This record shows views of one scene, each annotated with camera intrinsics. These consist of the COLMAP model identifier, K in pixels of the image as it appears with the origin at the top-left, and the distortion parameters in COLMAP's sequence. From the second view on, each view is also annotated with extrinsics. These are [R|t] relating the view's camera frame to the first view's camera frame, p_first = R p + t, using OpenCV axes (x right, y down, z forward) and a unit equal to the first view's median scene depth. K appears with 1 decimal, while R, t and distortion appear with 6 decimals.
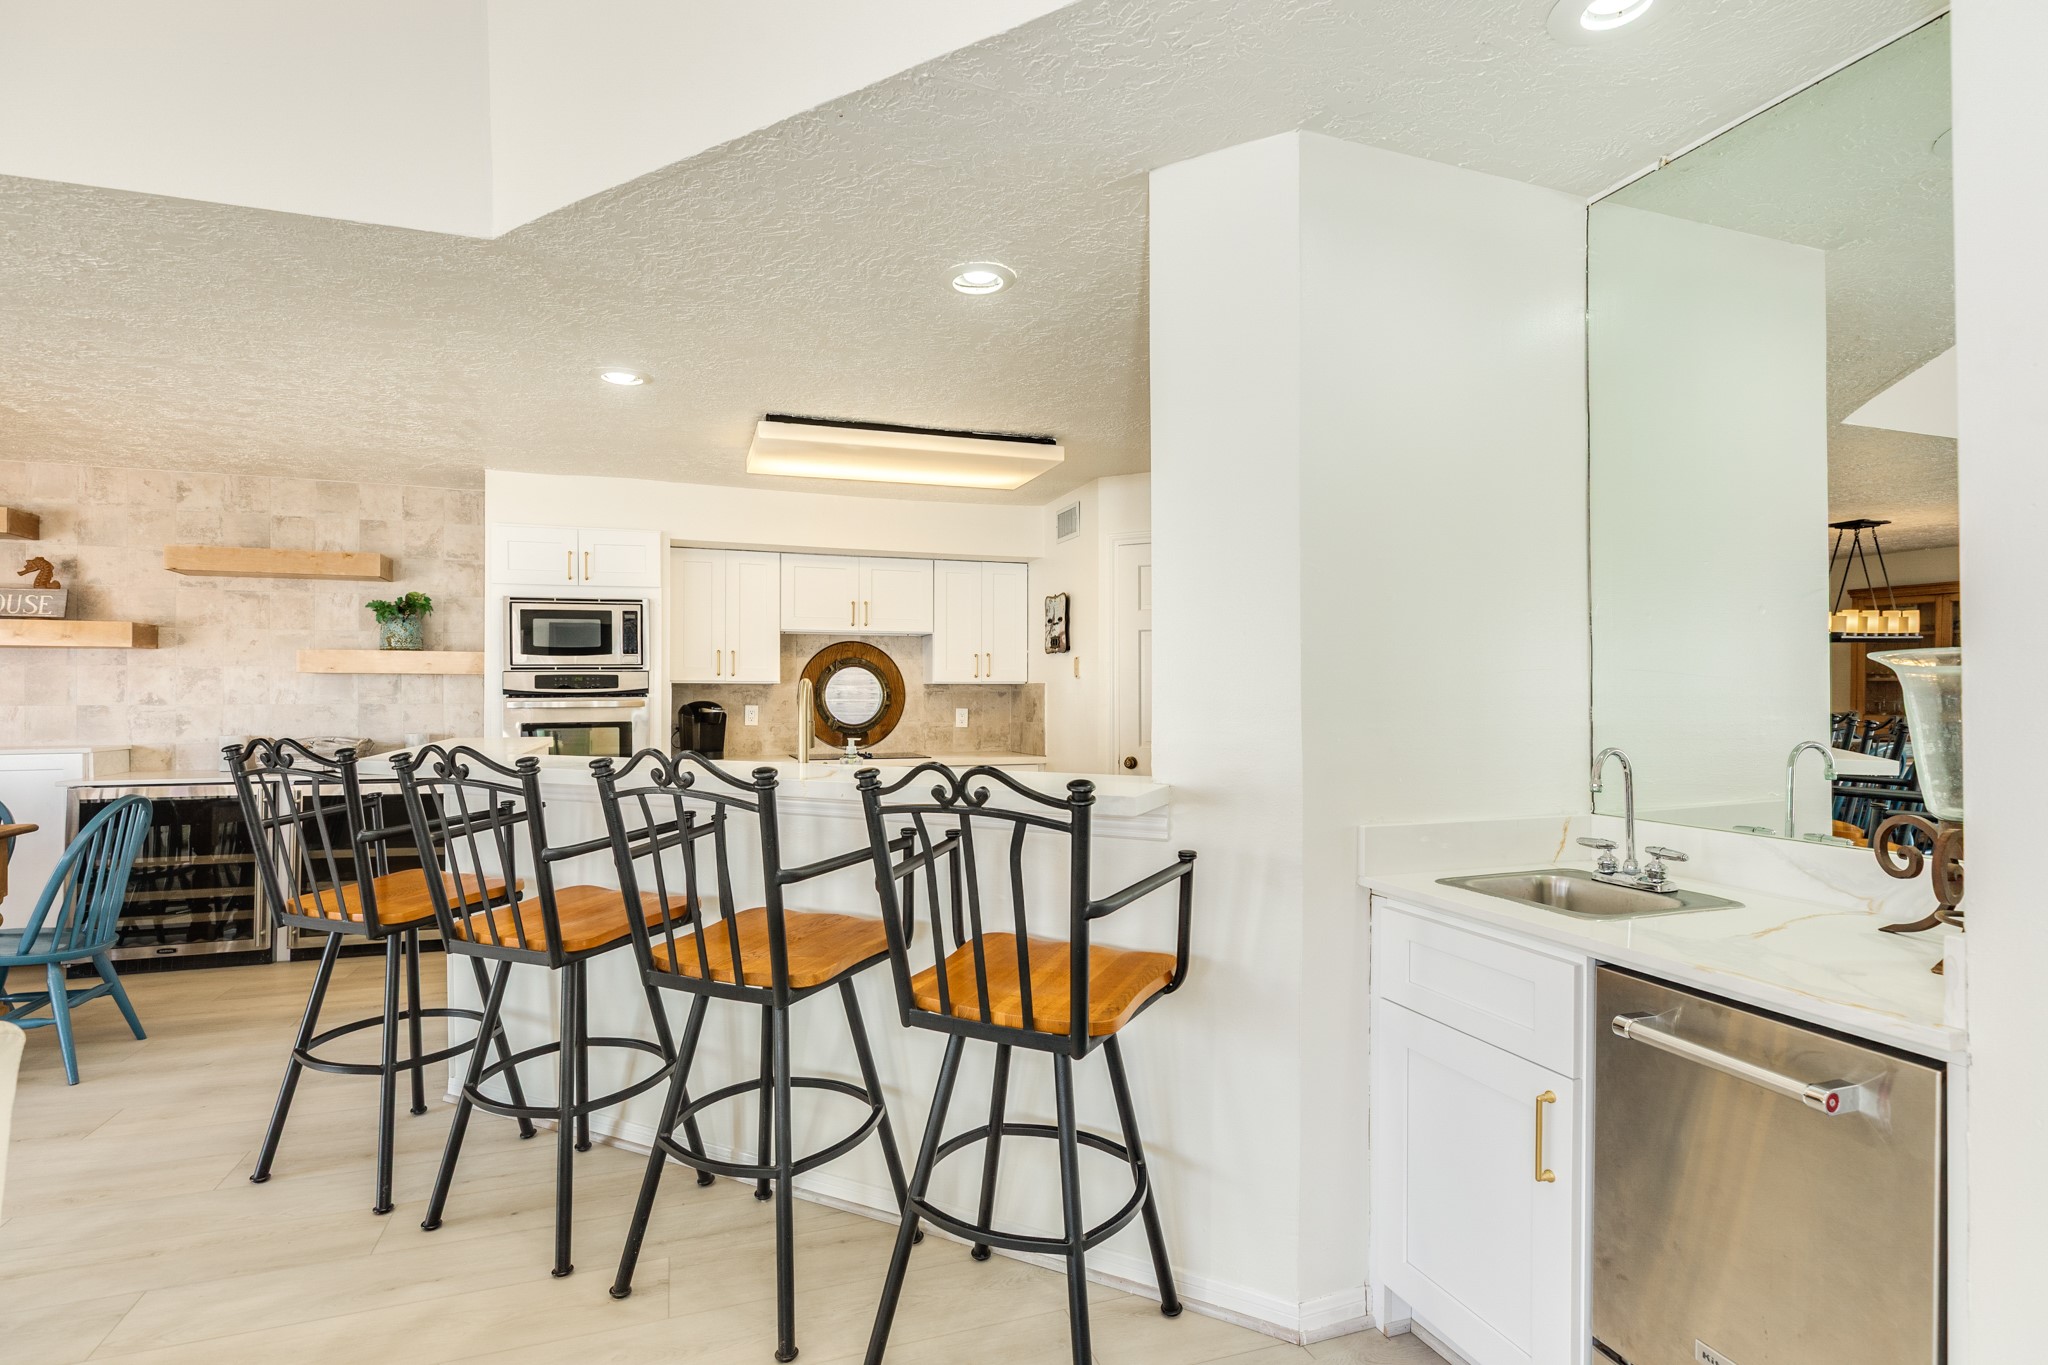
lens RADIAL K [[975.7, 0, 1025.4], [0, 975.7, 692.3], [0, 0, 1]] dist [-0.010141, 0.001951]
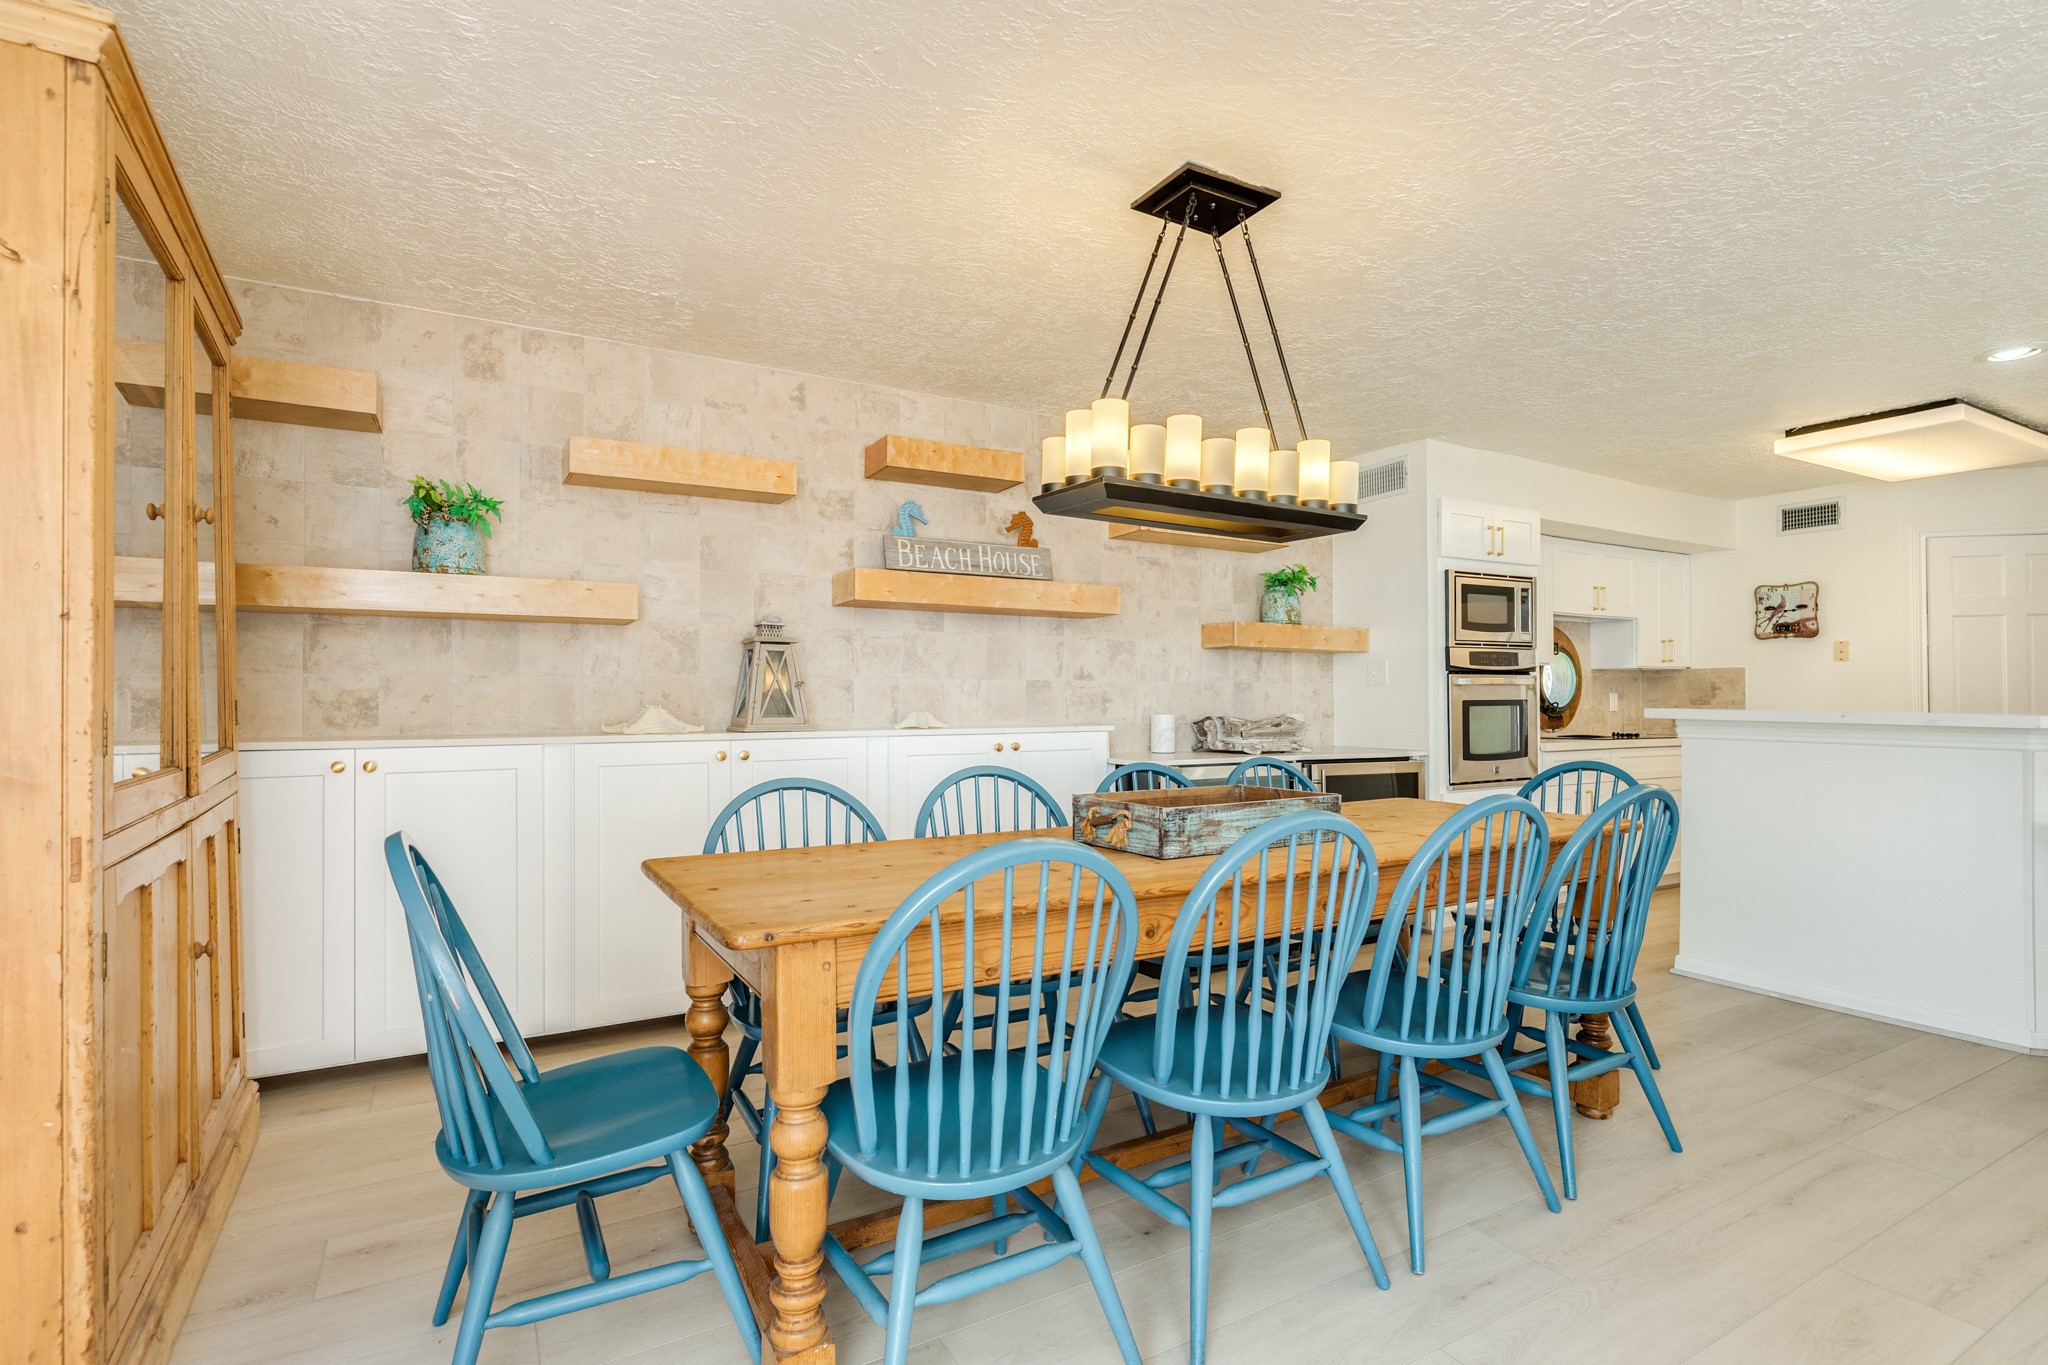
lens RADIAL K [[975.7, 0, 1024.4], [0, 975.7, 688.2], [0, 0, 1]] dist [-0.010141, 0.001951]
pose [[0.985240, 0.002693, 0.171160, -1.086162], [-0.000847, 0.999941, -0.010858, 0.029611], [-0.171179, 0.010553, 0.985183, 0.111084]]
